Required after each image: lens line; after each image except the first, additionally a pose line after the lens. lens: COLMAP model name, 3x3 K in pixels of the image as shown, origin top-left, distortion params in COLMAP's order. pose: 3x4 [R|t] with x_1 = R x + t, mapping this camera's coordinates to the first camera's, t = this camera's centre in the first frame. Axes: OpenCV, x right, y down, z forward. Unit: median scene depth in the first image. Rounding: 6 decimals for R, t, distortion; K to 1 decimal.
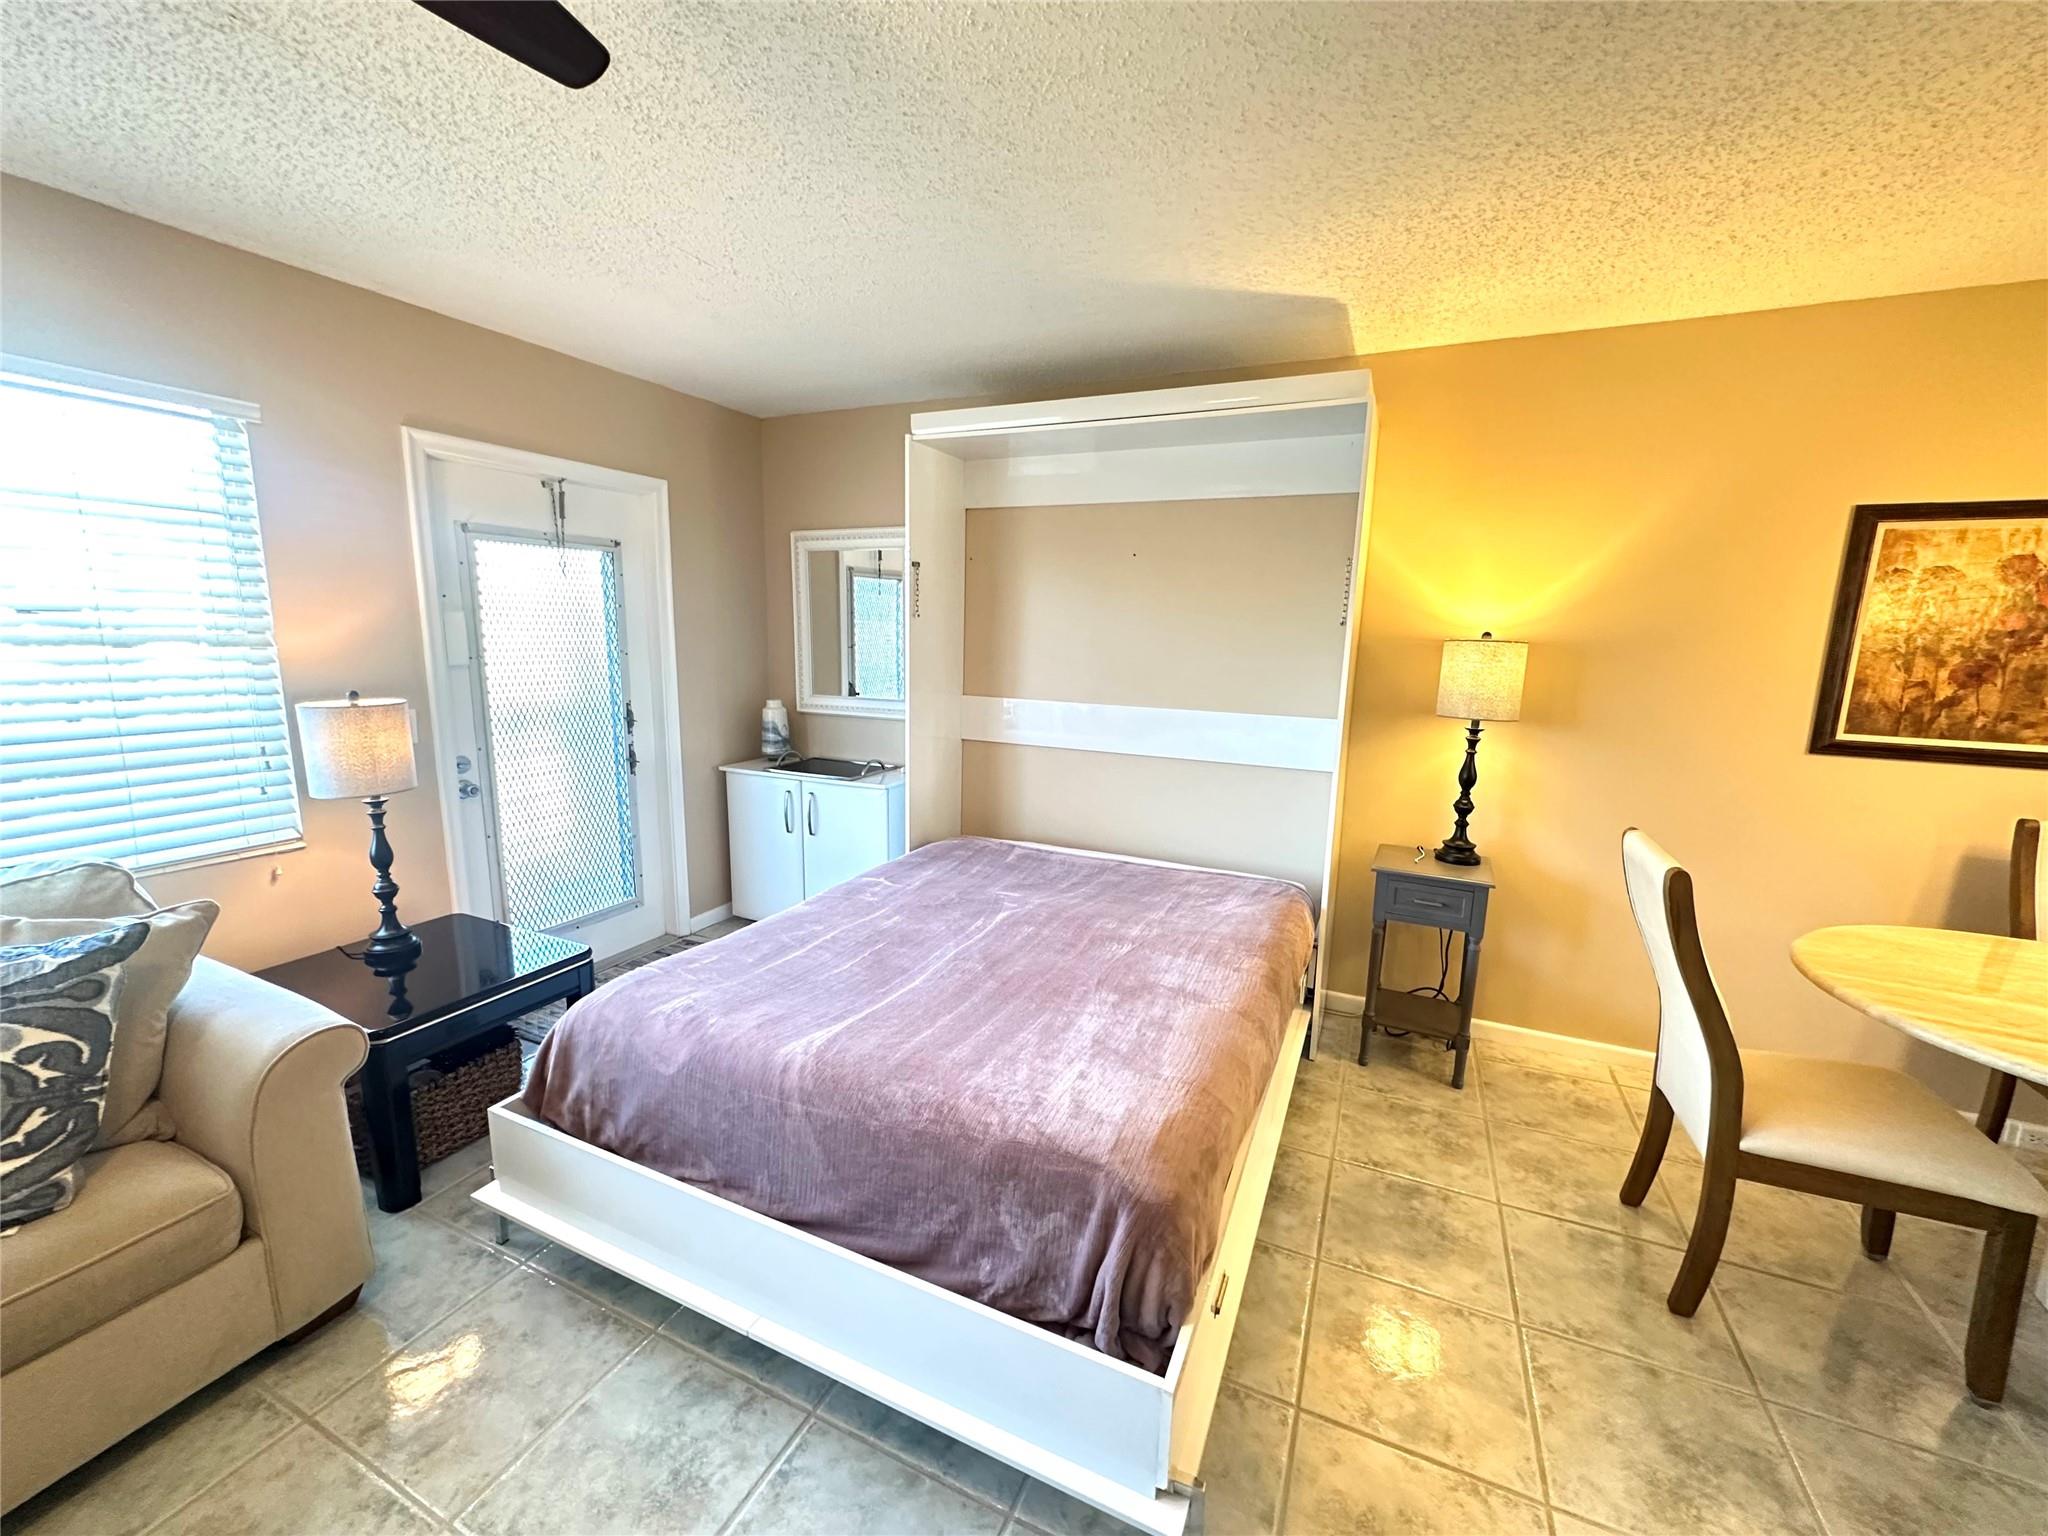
lens RADIAL K [[817.7, 0, 1023.0], [0, 817.7, 765.9], [0, 0, 1]] dist [-0.000957, 0.000172]
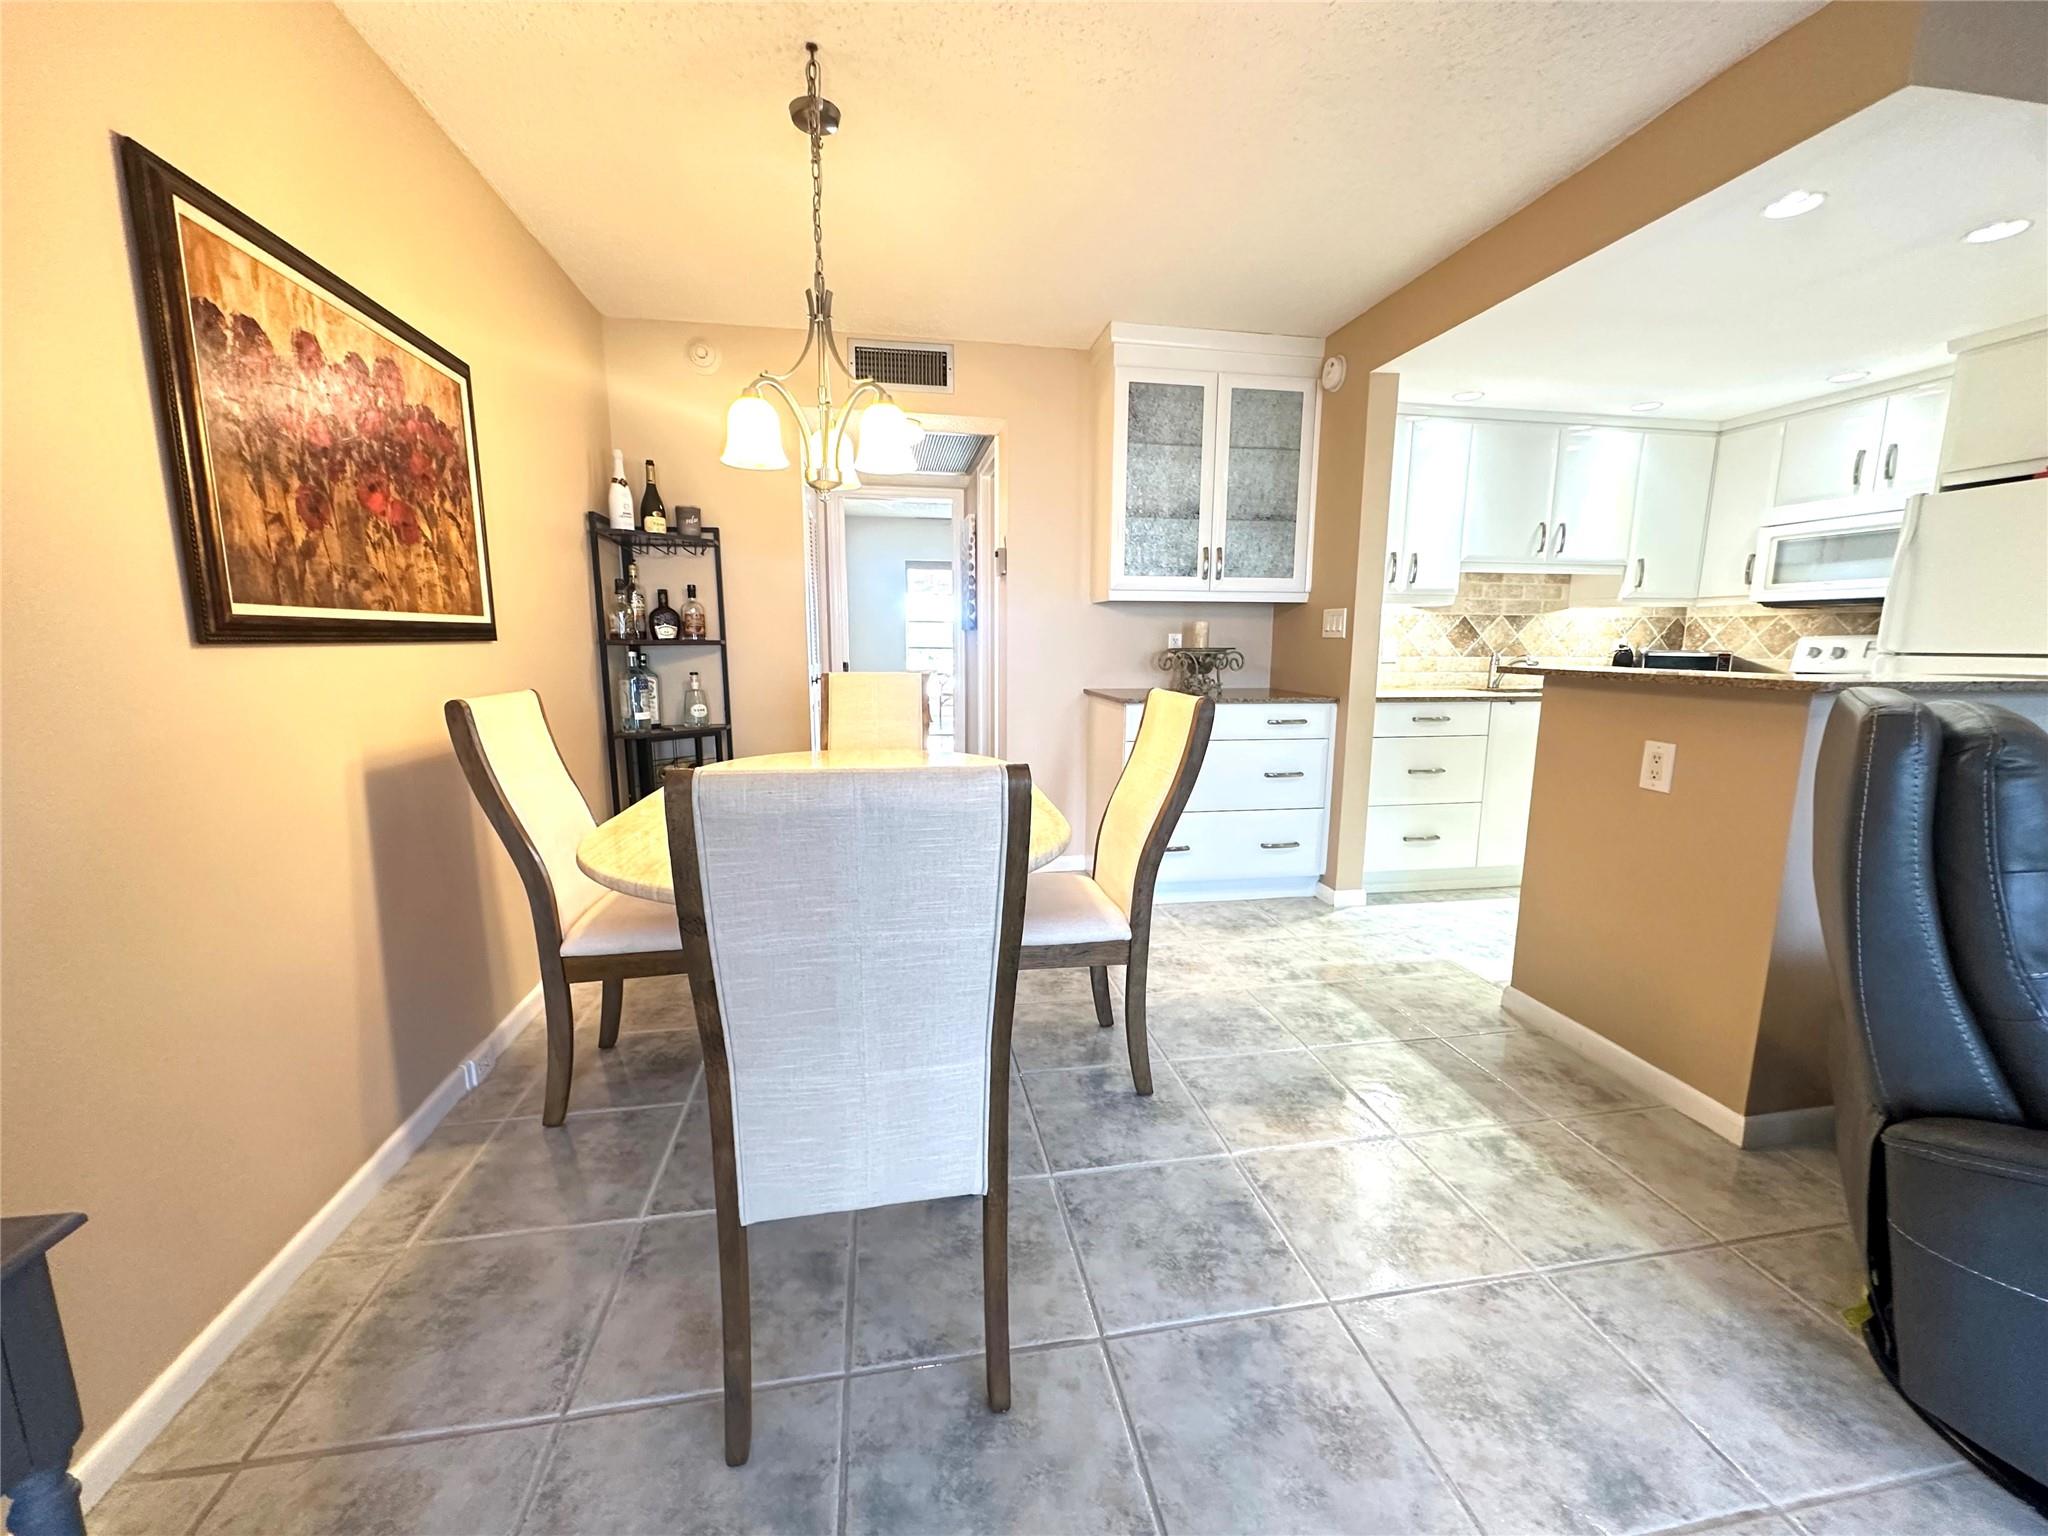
lens RADIAL K [[817.7, 0, 1024.0], [0, 817.7, 769.6], [0, 0, 1]] dist [-0.000957, 0.000172]
pose [[-0.574317, -0.155657, 0.803698, 0.228447], [0.123617, 0.954009, 0.273104, -0.016348], [-0.809246, 0.256200, -0.528662, 0.856808]]
